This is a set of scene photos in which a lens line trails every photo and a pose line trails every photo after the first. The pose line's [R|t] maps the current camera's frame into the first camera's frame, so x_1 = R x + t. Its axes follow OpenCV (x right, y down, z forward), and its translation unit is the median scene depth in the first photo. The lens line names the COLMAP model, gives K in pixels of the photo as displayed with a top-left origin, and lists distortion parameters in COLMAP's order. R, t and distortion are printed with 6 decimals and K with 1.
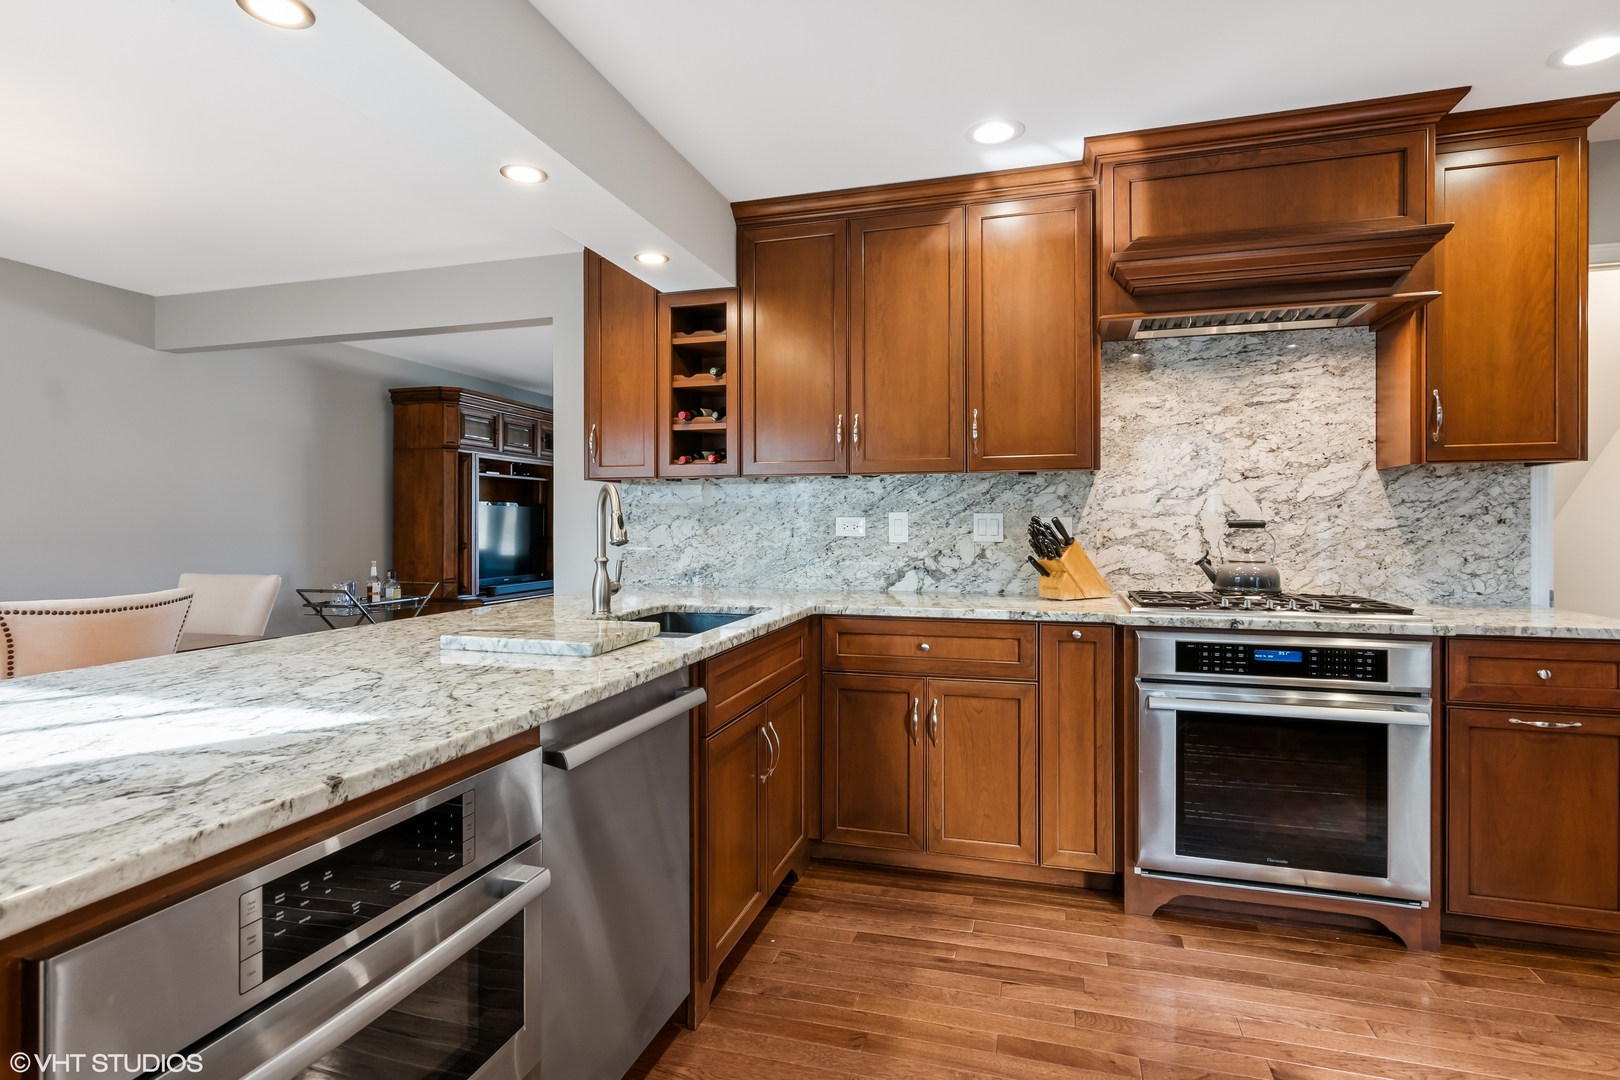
lens RADIAL K [[824.2, 0, 824.5], [0, 824.2, 524.1], [0, 0, 1]] dist [0.004905, 0.004391]
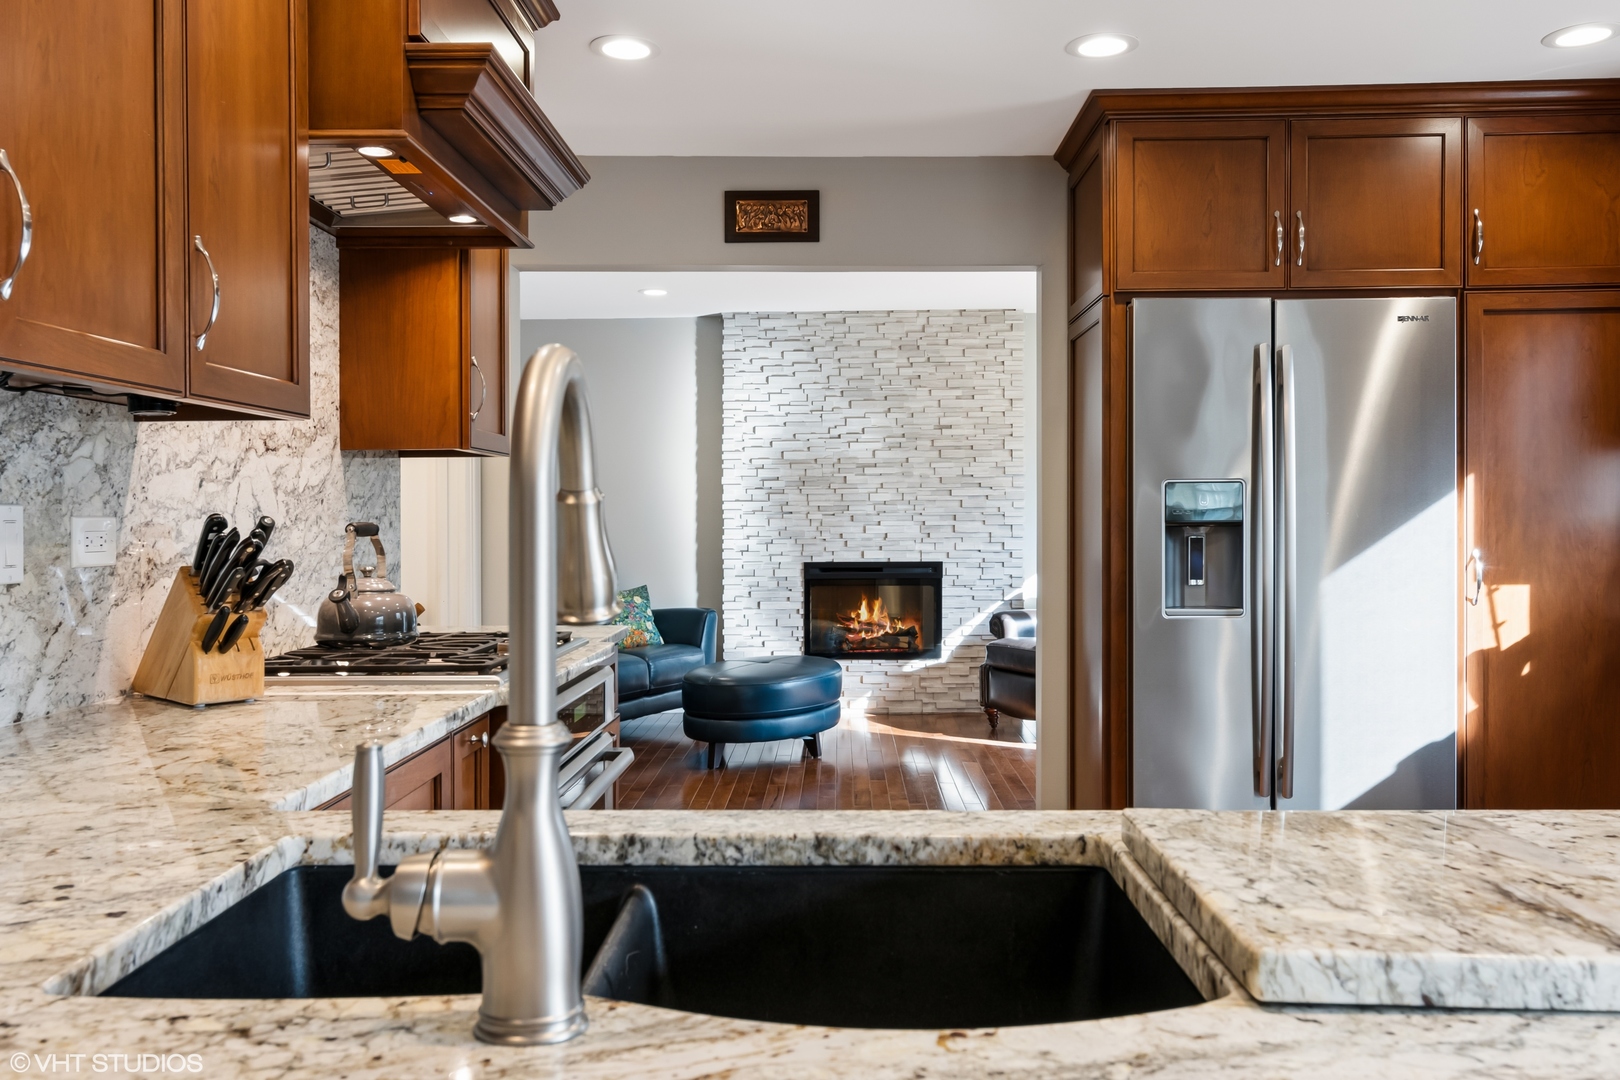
lens RADIAL K [[1321.0, 0, 820.2], [0, 1321.0, 528.6], [0, 0, 1]] dist [0.013621, -0.001669]
pose [[-0.251069, -0.003985, 0.967961, -0.496480], [0.008657, 0.999942, 0.006363, -0.003532], [-0.967931, 0.009977, -0.251020, 0.889963]]
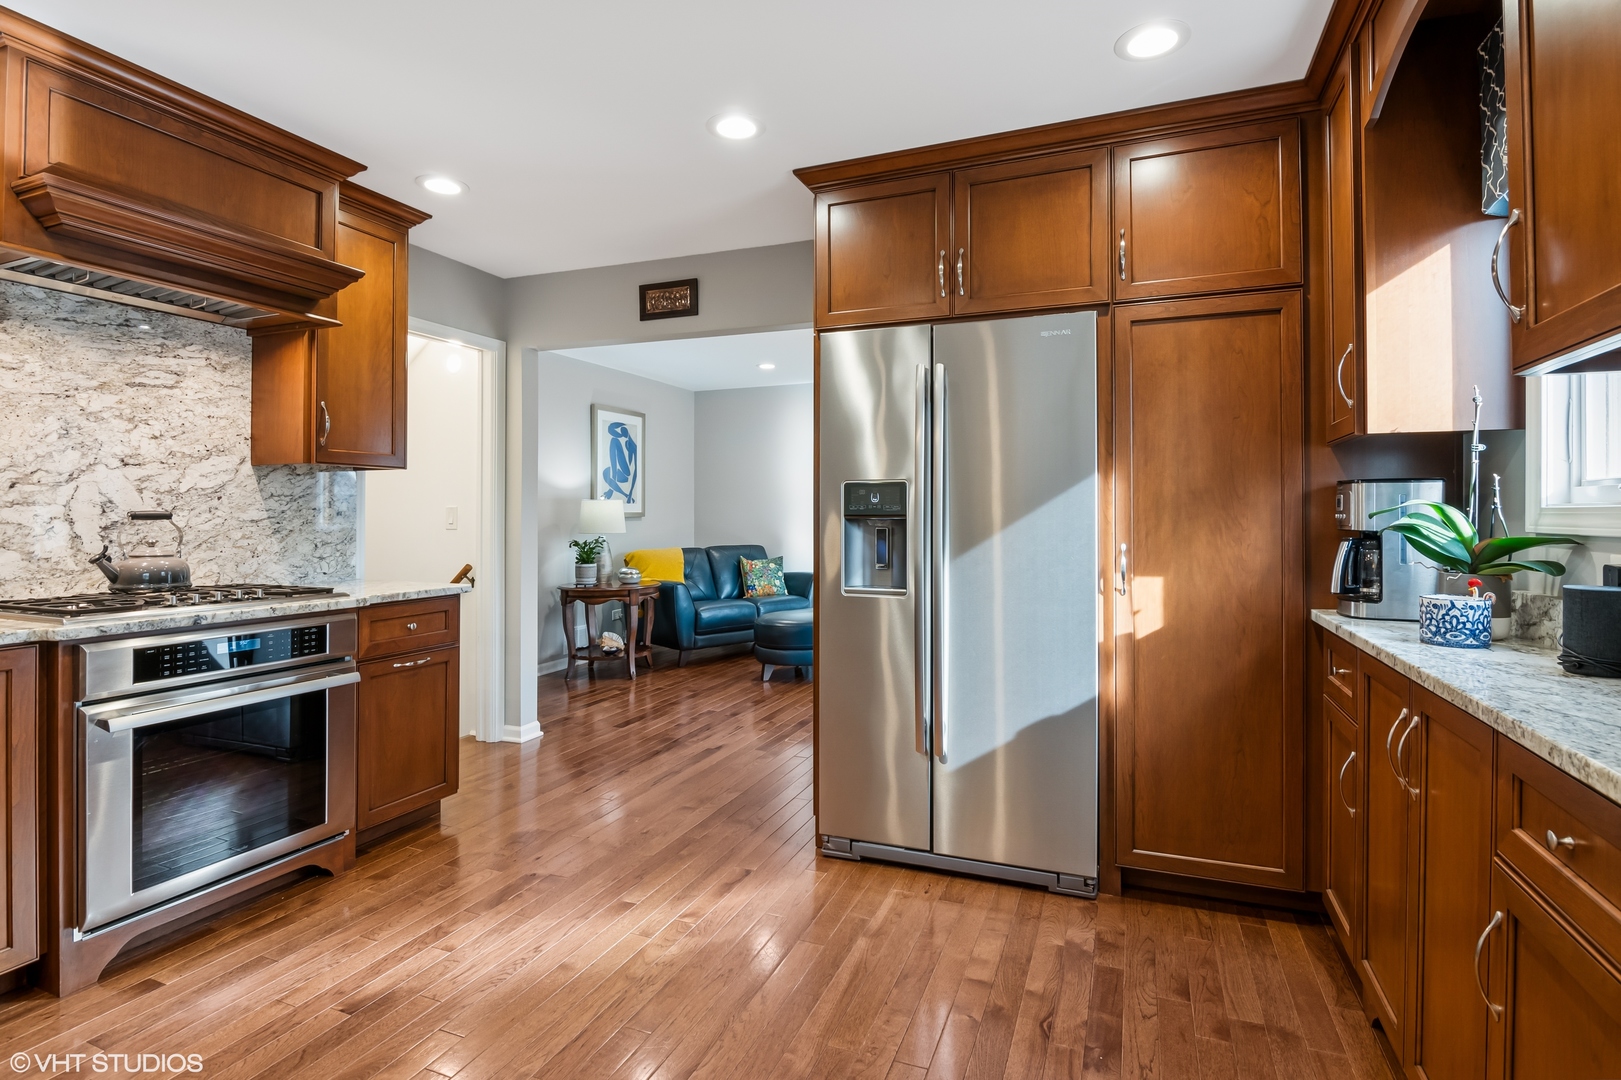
lens RADIAL K [[798.1, 0, 804.3], [0, 798.1, 510.7], [0, 0, 1]] dist [-0.017047, -0.004980]
pose [[0.114019, 0.007630, 0.993449, -0.269251], [0.001260, 0.999969, -0.007825, 0.002543], [-0.993478, 0.002144, 0.114006, 0.168376]]
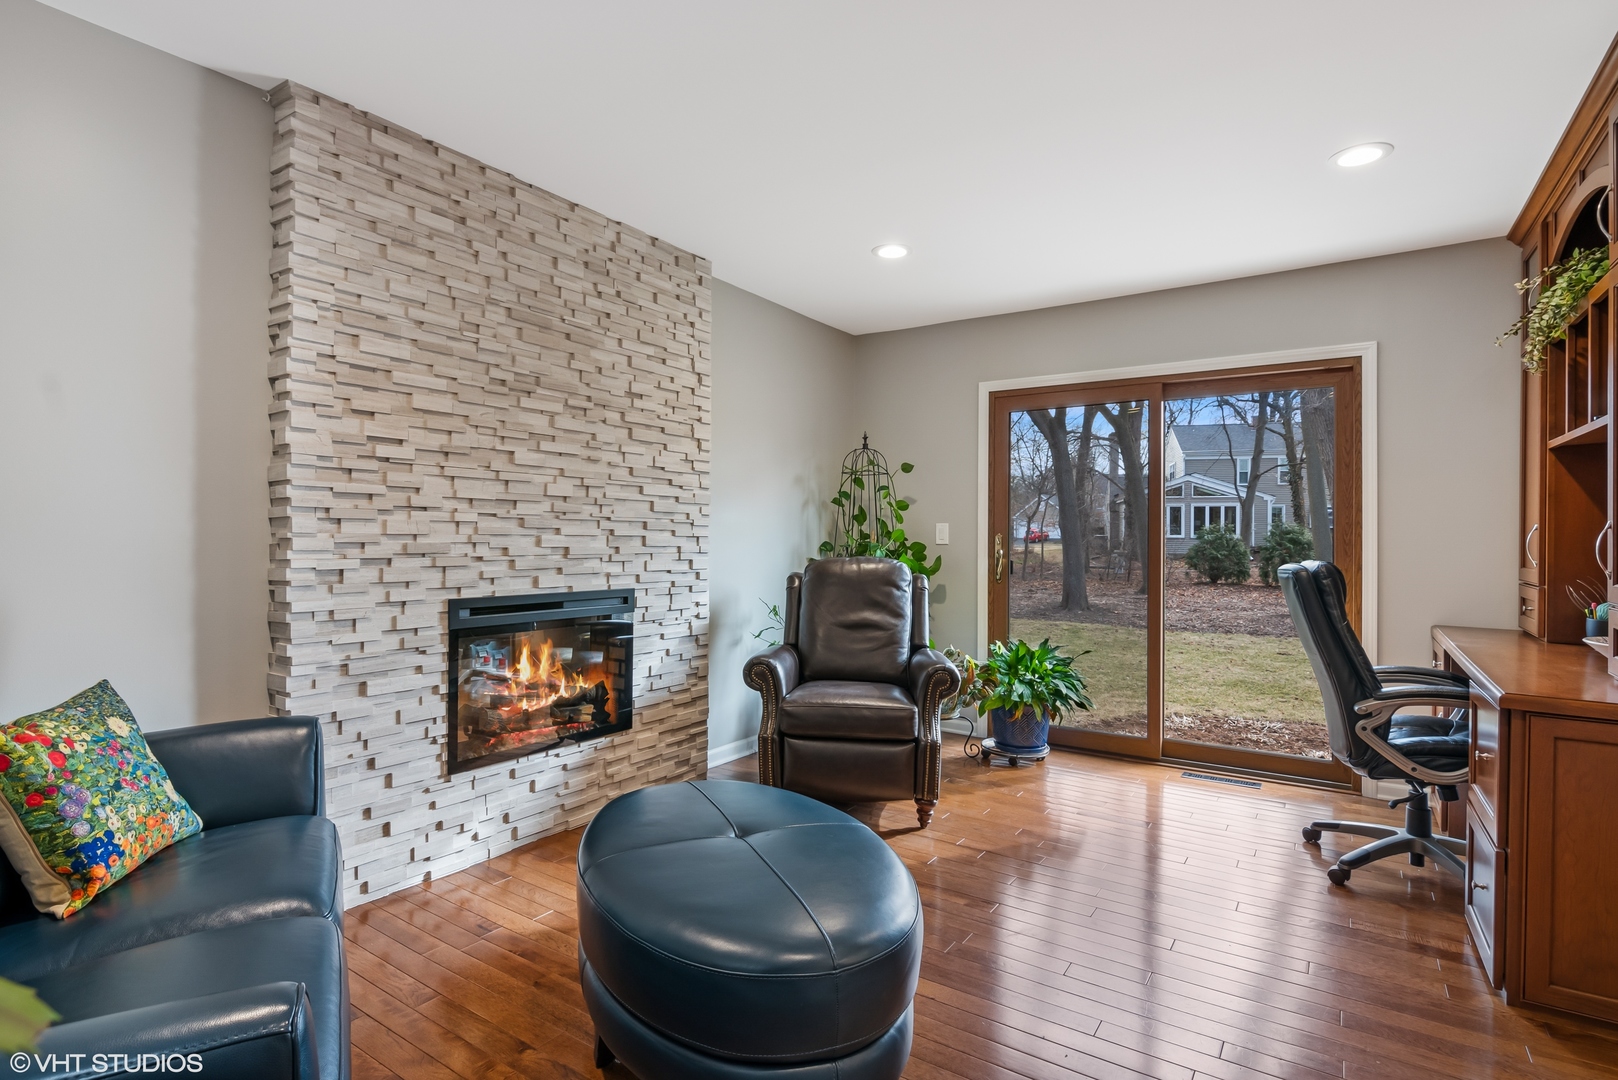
lens RADIAL K [[796.7, 0, 836.4], [0, 796.7, 540.9], [0, 0, 1]] dist [-0.017047, -0.004980]
pose [[-0.963919, -0.008476, 0.266061, 1.600897], [-0.008893, 0.999960, -0.000363, 0.014524], [-0.266047, -0.002716, -0.963956, 0.993298]]
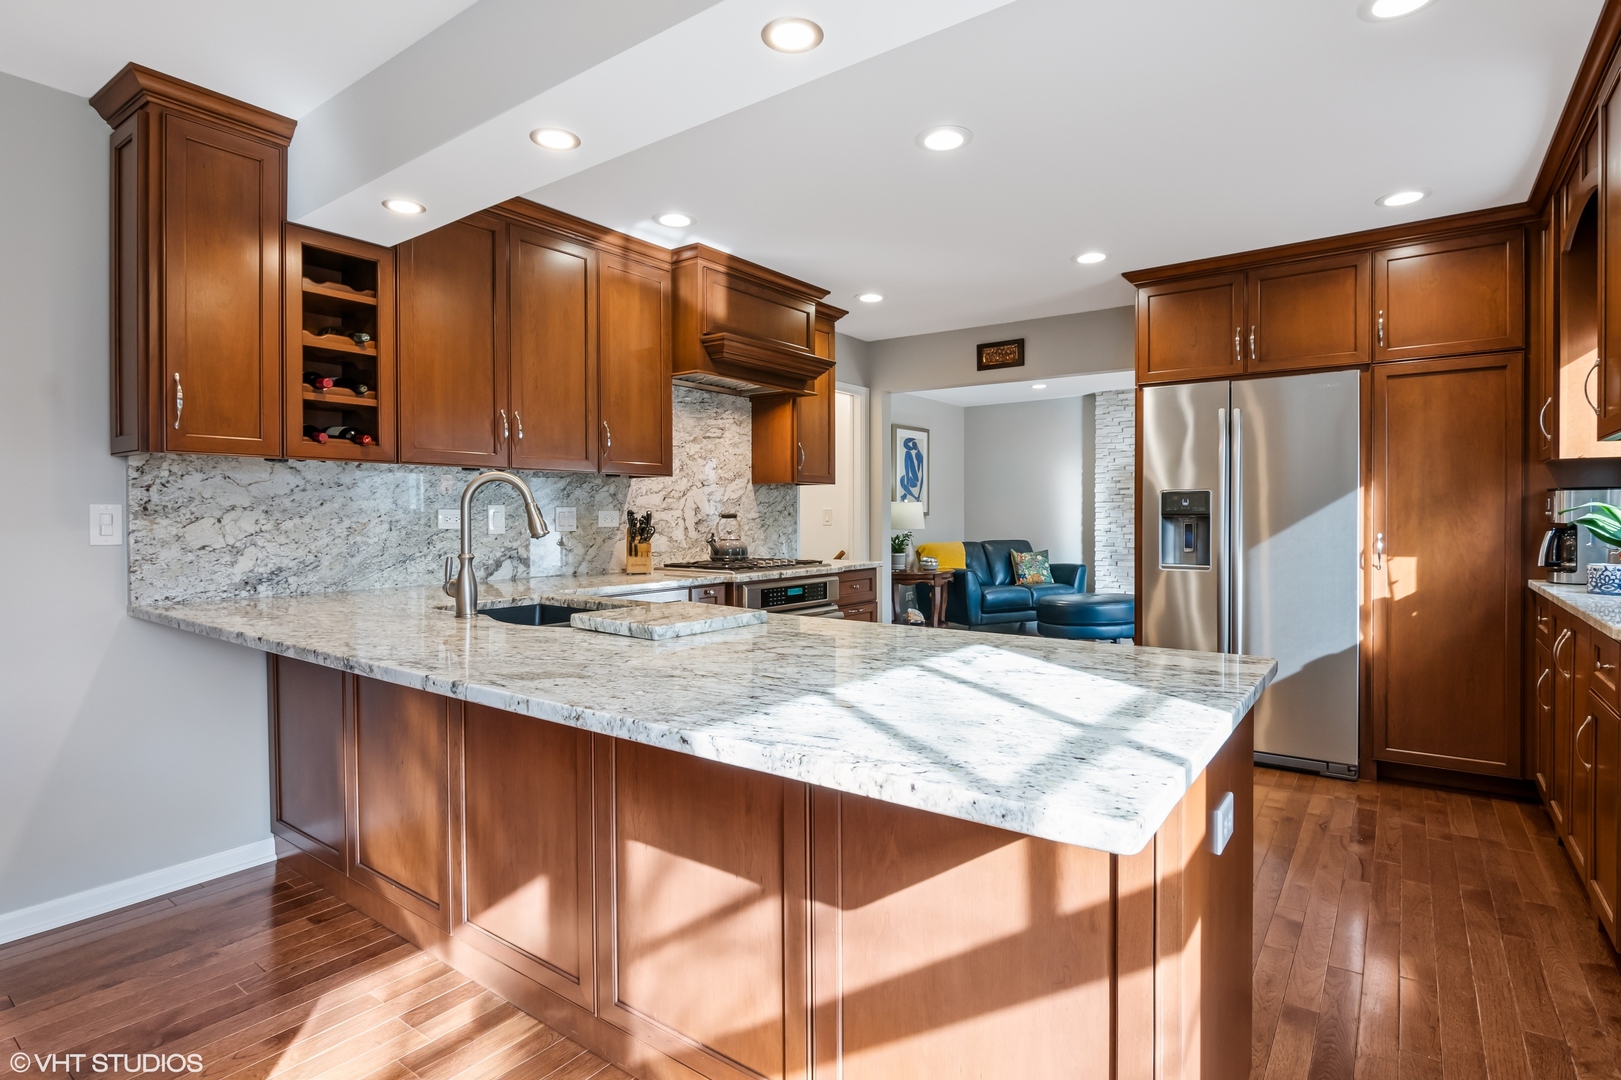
lens RADIAL K [[798.1, 0, 806.3], [0, 798.1, 523.4], [0, 0, 1]] dist [-0.017047, -0.004980]
pose [[0.359312, -0.009548, 0.933169, -0.815990], [0.004199, 0.999954, 0.008614, 0.002205], [-0.933208, 0.000824, 0.359335, 0.308198]]
